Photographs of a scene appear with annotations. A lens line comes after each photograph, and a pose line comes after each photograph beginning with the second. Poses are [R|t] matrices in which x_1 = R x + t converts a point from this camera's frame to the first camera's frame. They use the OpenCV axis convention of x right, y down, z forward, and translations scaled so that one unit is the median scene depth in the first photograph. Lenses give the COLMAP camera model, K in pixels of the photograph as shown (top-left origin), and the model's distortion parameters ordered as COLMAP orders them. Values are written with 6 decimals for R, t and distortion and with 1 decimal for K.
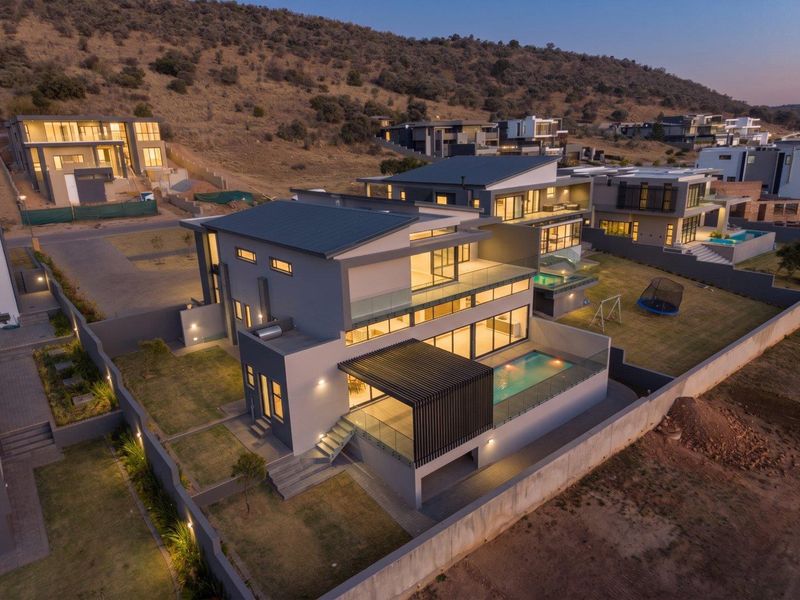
lens RADIAL K [[540.9, 0, 400.0], [0, 540.9, 300.0], [0, 0, 1]] dist [0.001353, 0.001183]
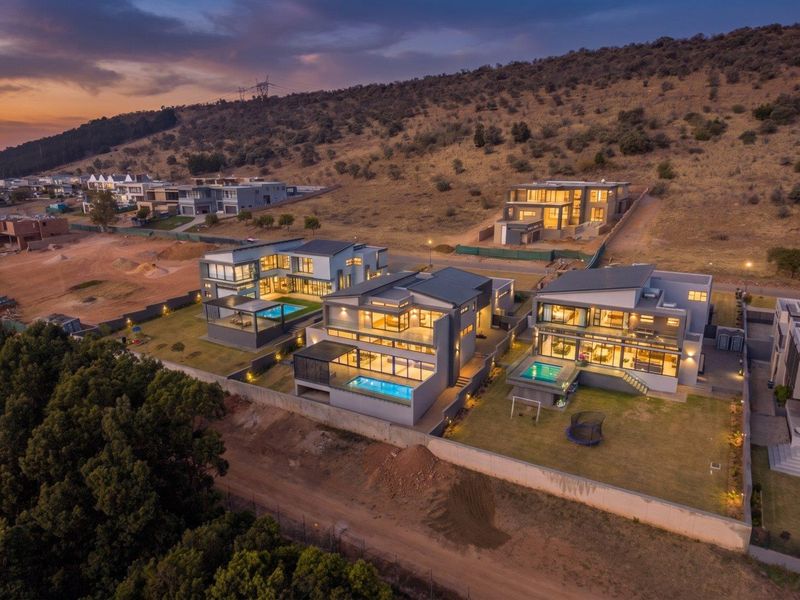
lens RADIAL K [[540.9, 0, 400.0], [0, 540.9, 300.0], [0, 0, 1]] dist [0.001353, 0.001183]
pose [[0.350094, 0.271245, -0.896582, 0.350881], [-0.276366, 0.944459, 0.177815, -0.095412], [0.895017, 0.185533, 0.405613, 0.041153]]
